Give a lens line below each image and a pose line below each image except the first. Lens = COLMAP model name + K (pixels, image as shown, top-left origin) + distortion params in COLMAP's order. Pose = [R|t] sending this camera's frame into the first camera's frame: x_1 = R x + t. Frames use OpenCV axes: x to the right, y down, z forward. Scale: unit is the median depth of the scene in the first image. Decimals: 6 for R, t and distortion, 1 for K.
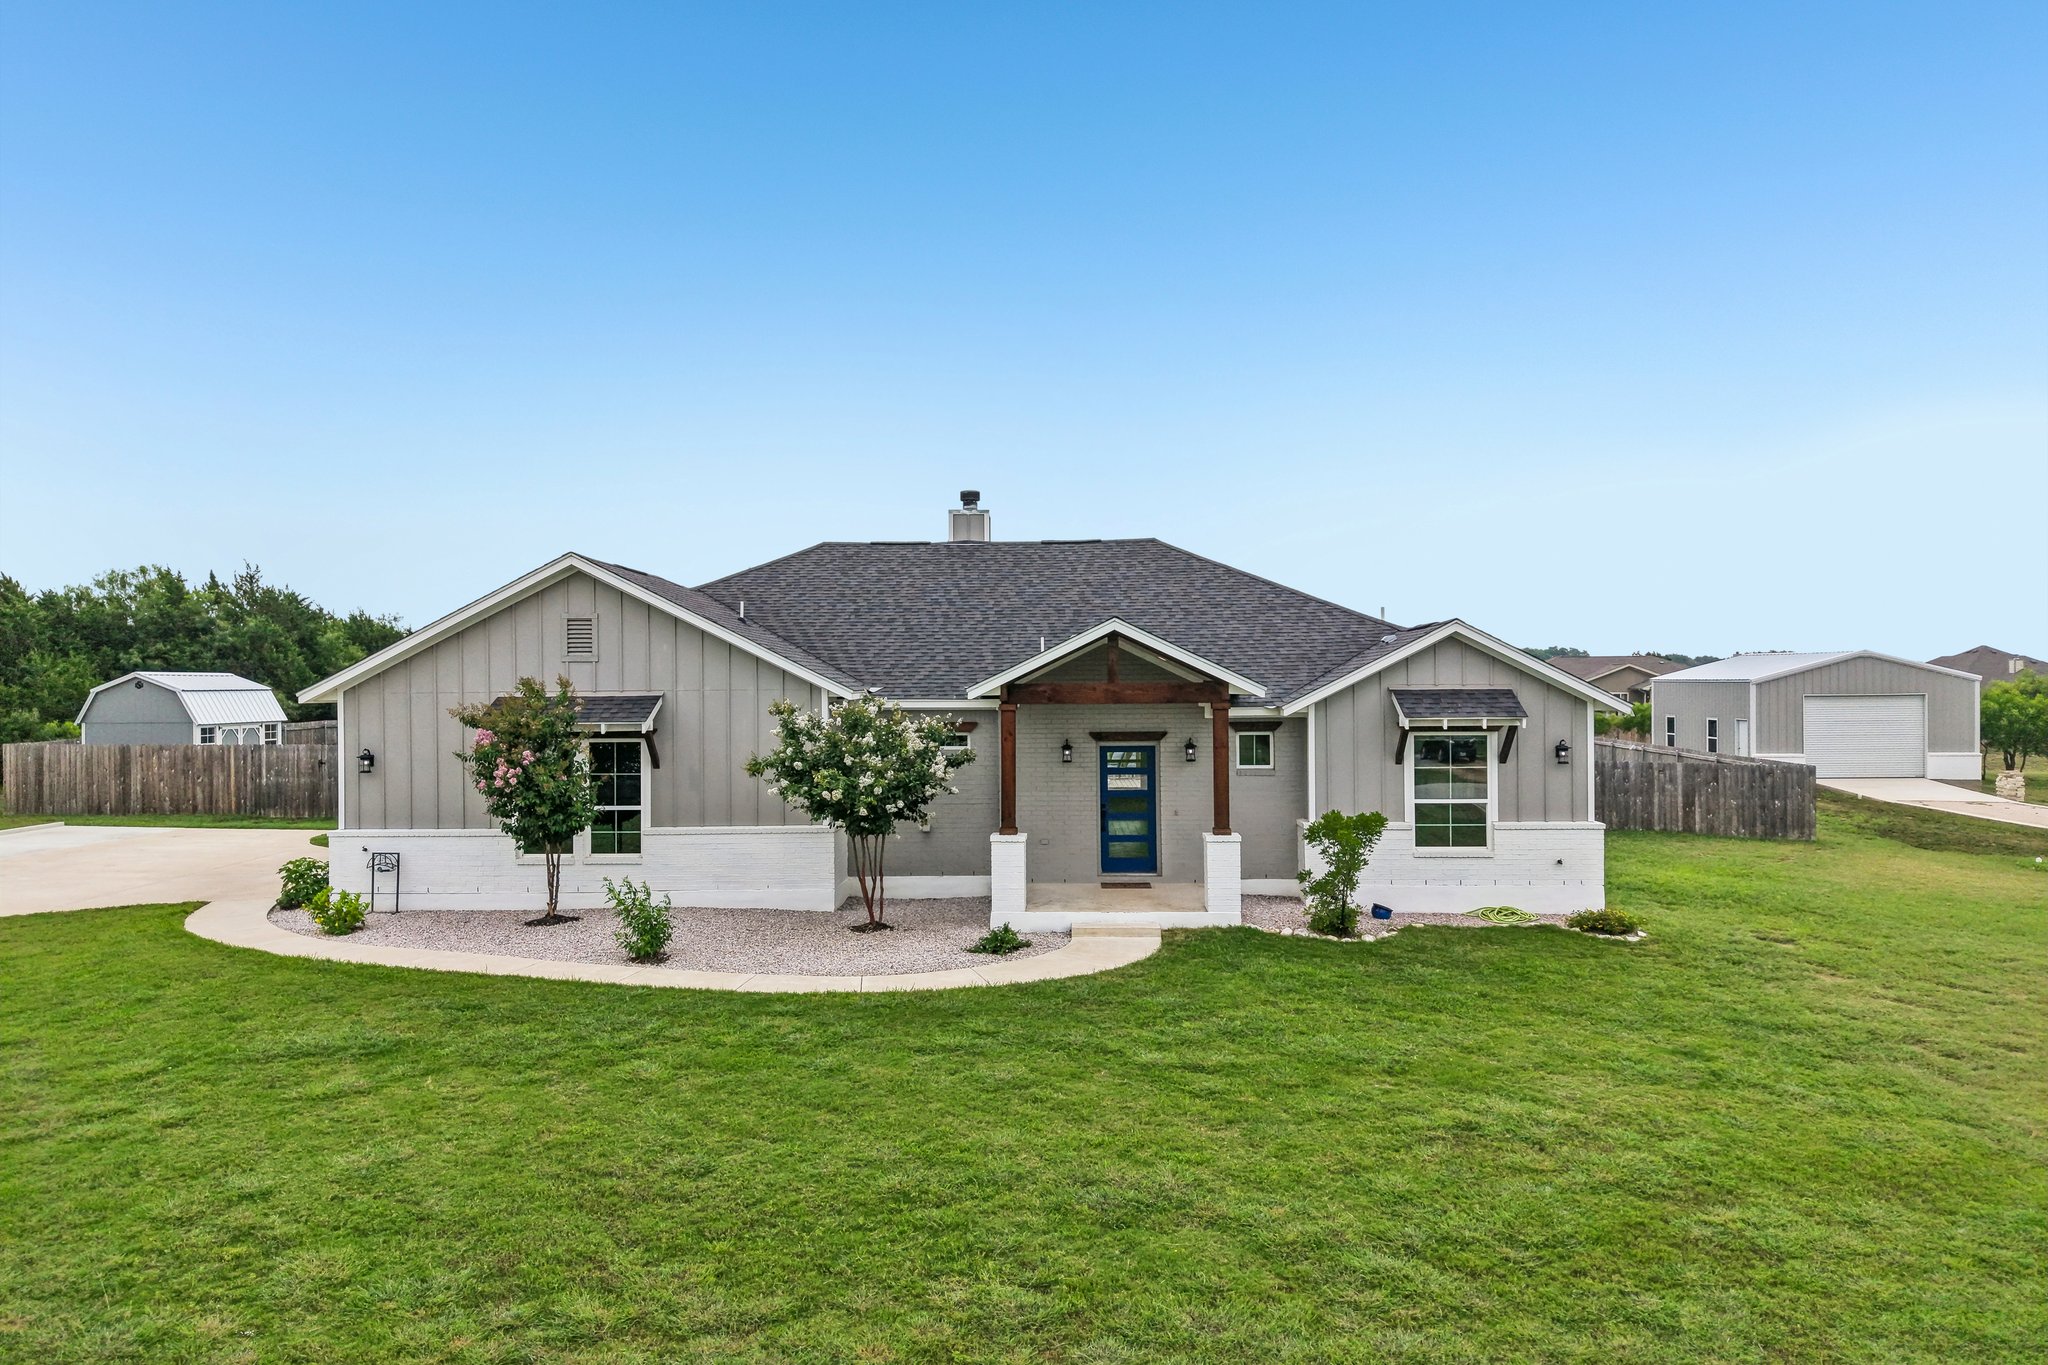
lens RADIAL K [[1382.6, 0, 1024.0], [0, 1382.6, 682.5], [0, 0, 1]] dist [-0.004016, 0.001896]
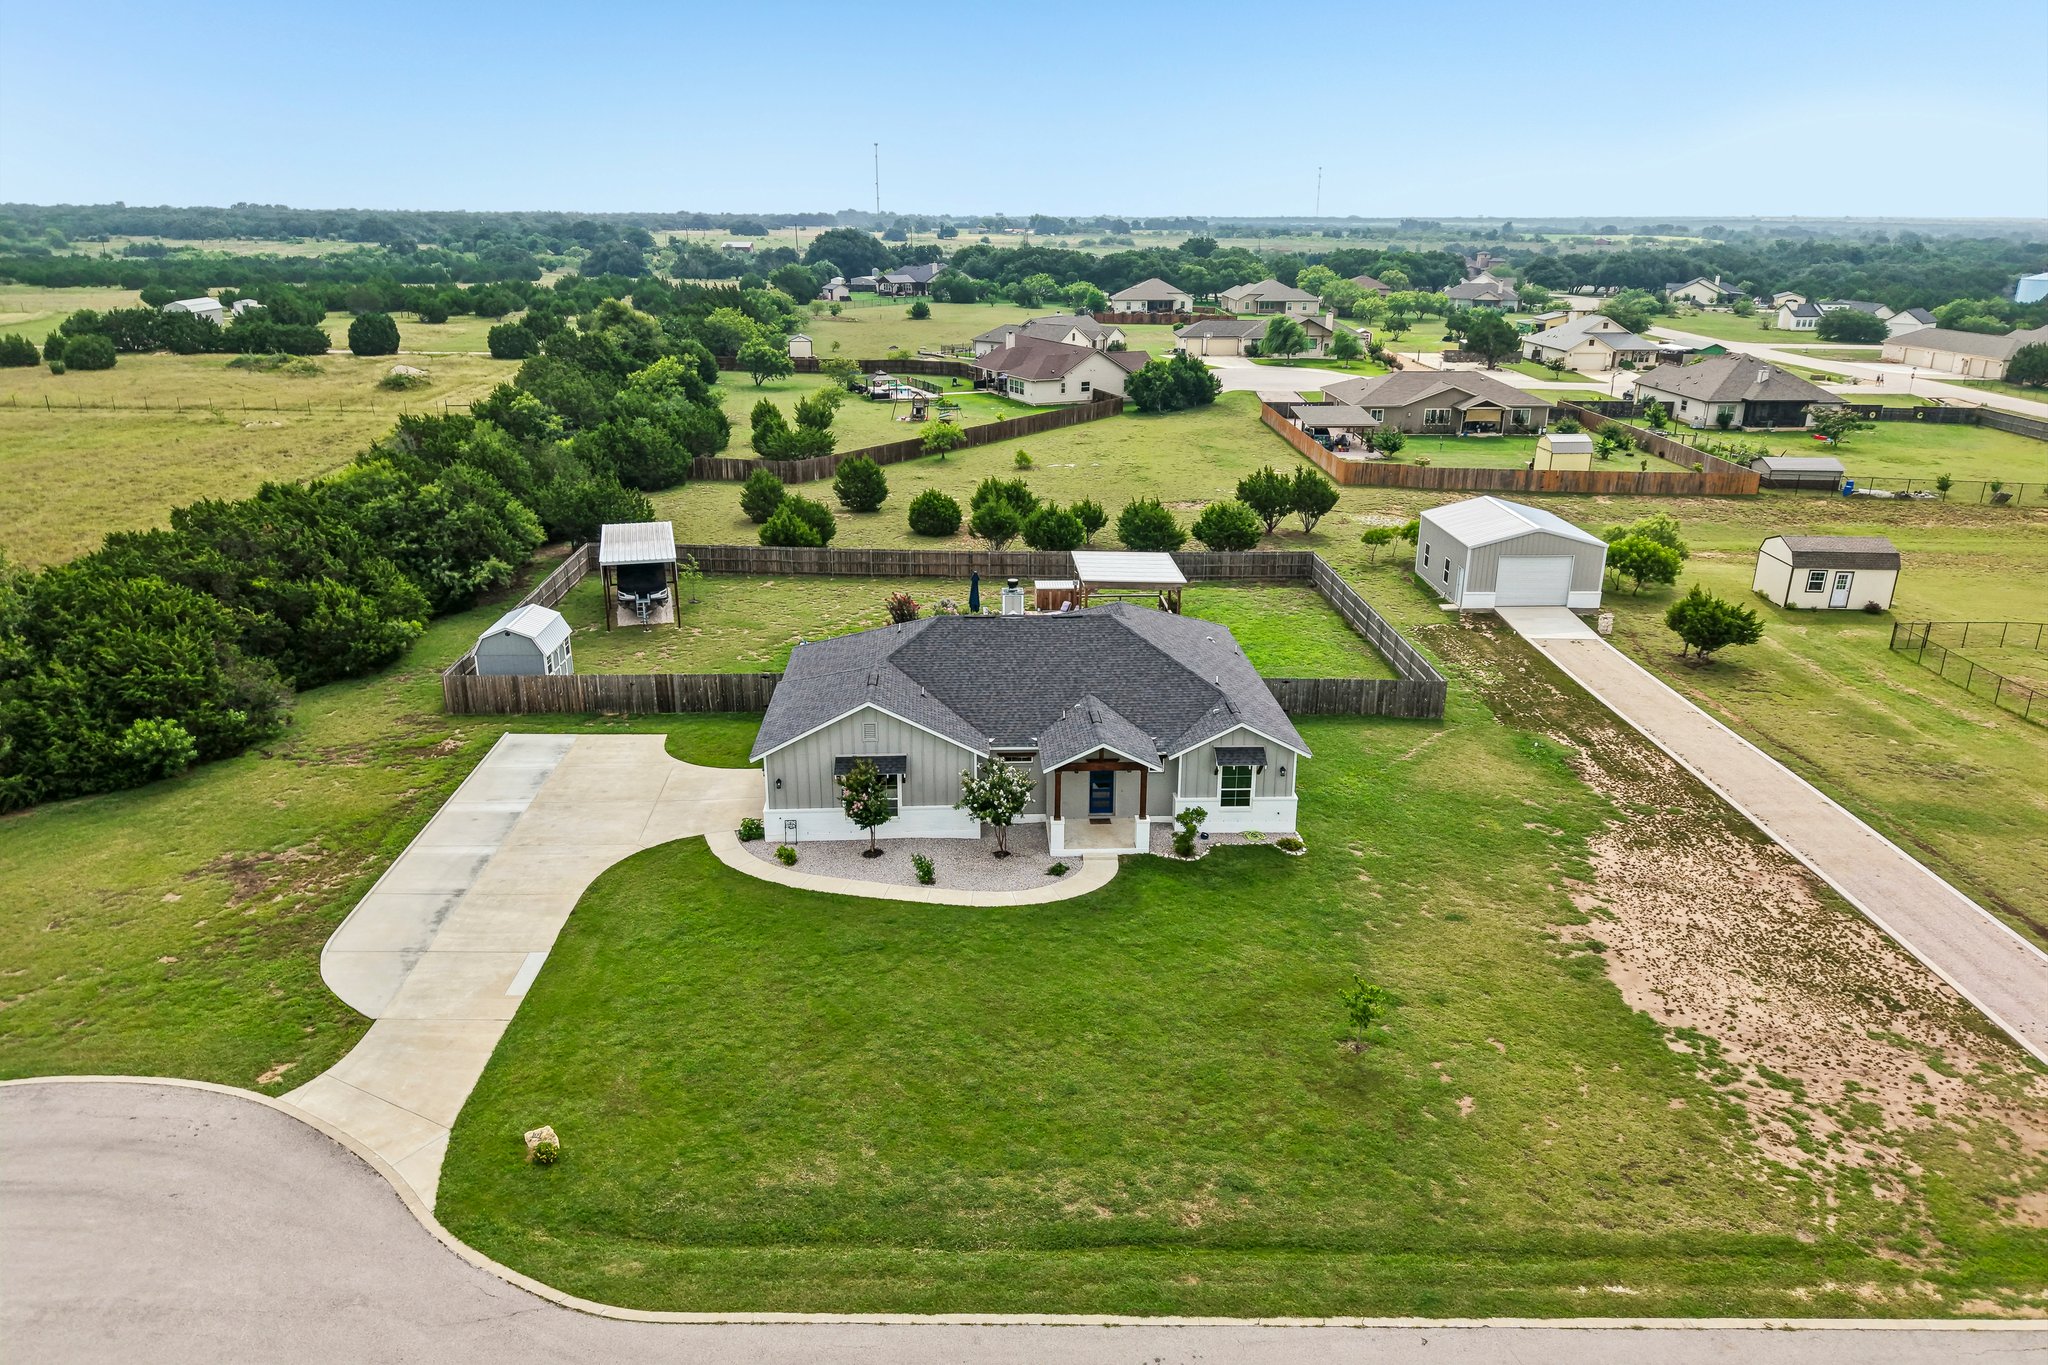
lens RADIAL K [[1367.9, 0, 1024.0], [0, 1367.9, 682.5], [0, 0, 1]] dist [0.040198, -0.059005]
pose [[0.996659, -0.016866, 0.079914, -0.246050], [-0.009697, 0.947091, 0.320819, -0.851280], [-0.081097, -0.320522, 0.943763, -1.158166]]
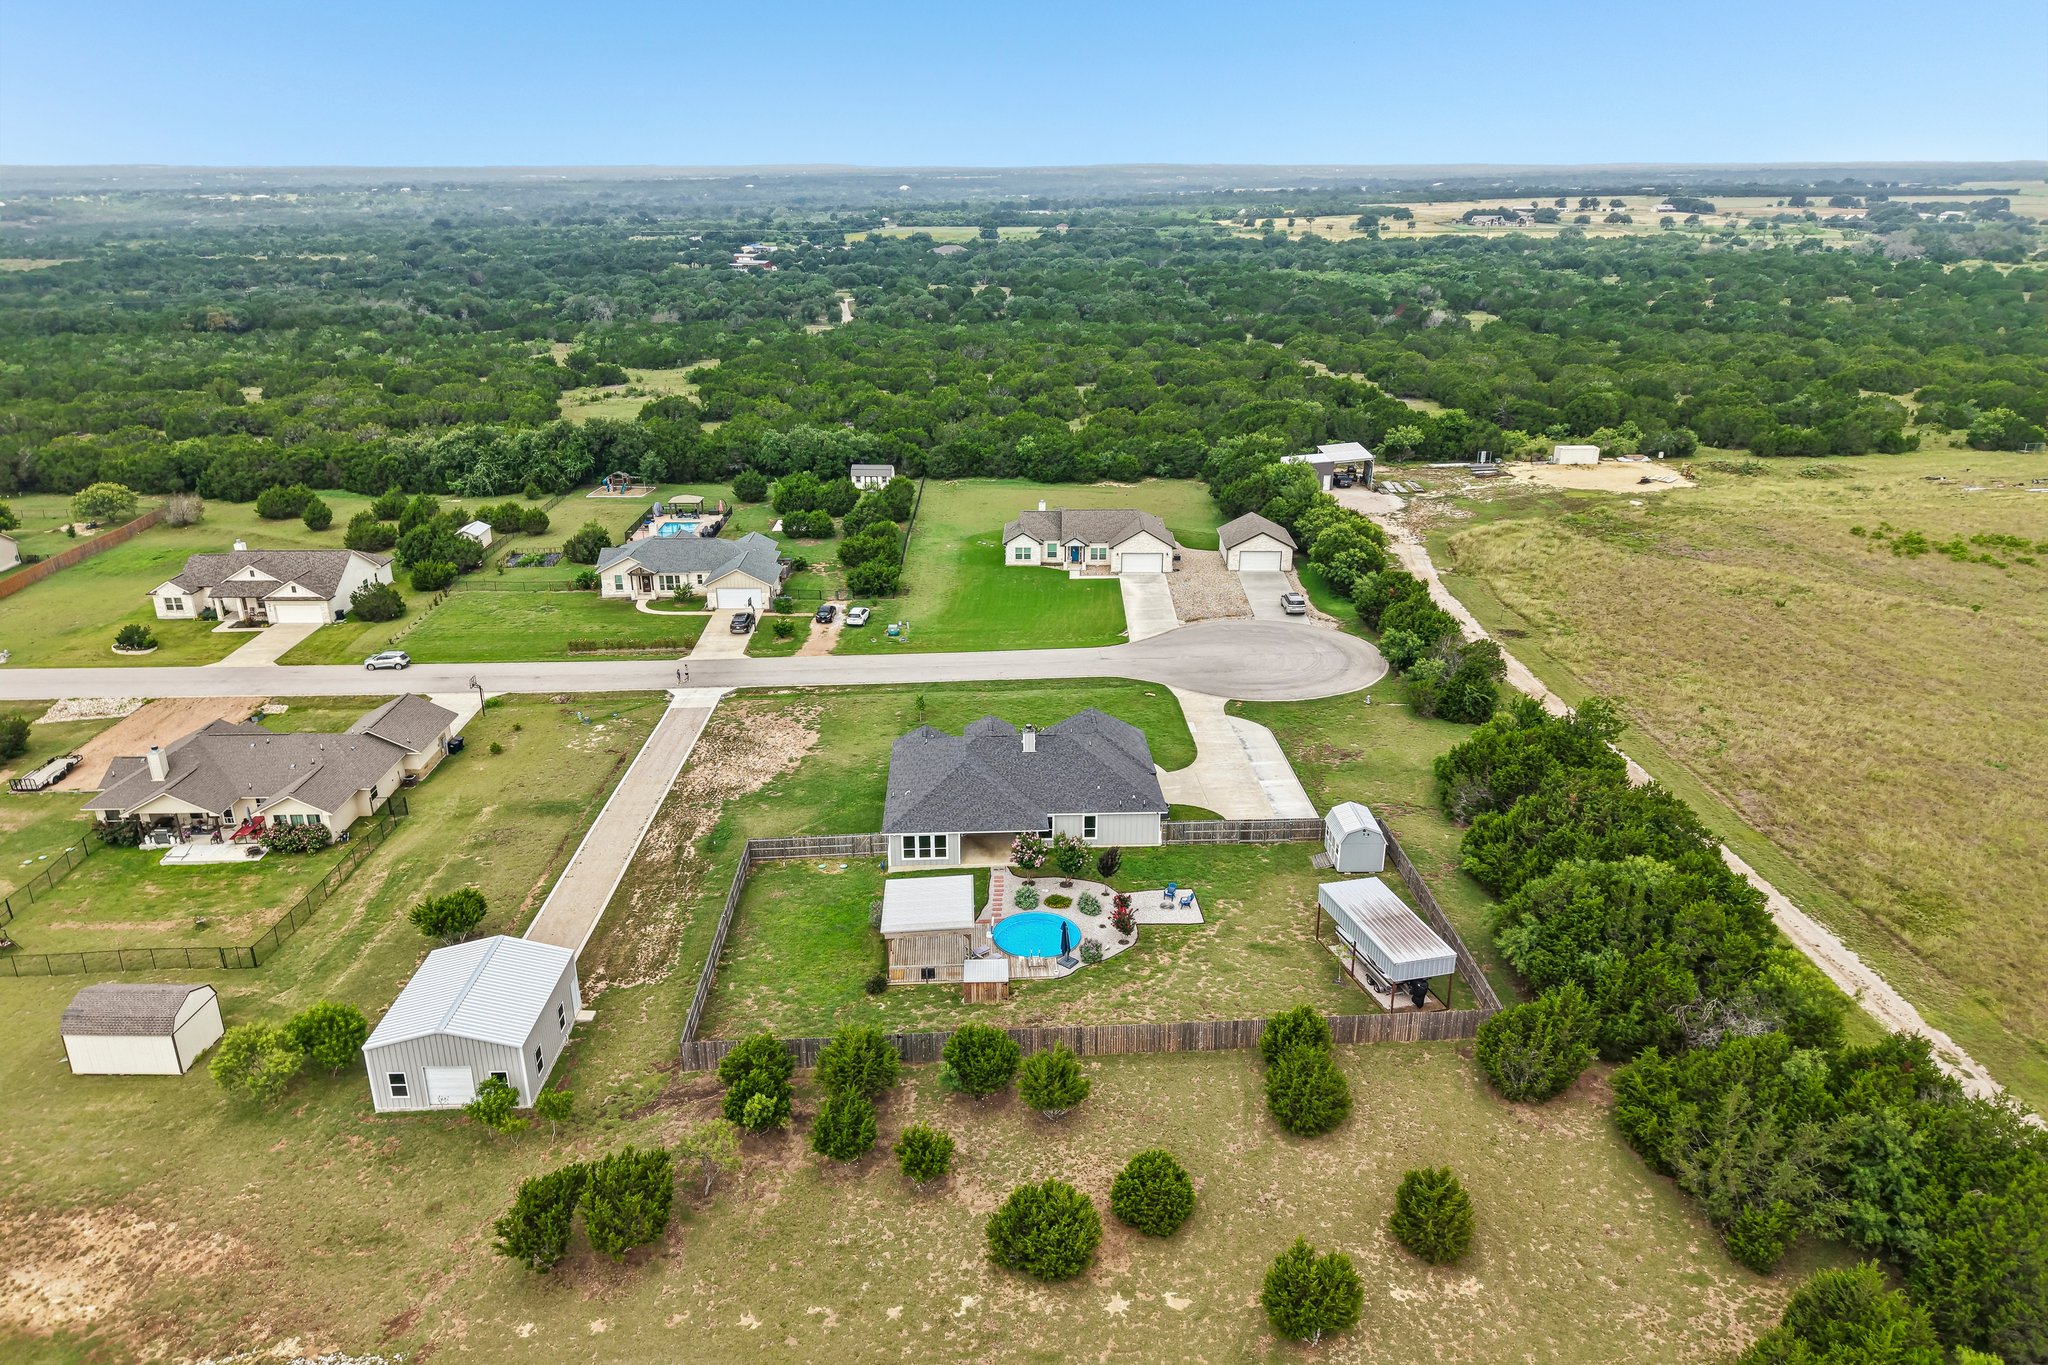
lens RADIAL K [[1363.6, 0, 1024.0], [0, 1363.6, 682.5], [0, 0, 1]] dist [0.069826, -0.093498]
pose [[-0.997399, 0.032629, -0.064275, 0.261565], [0.008040, 0.936478, 0.350635, -2.002413], [0.071633, 0.349206, -0.934304, 5.774346]]
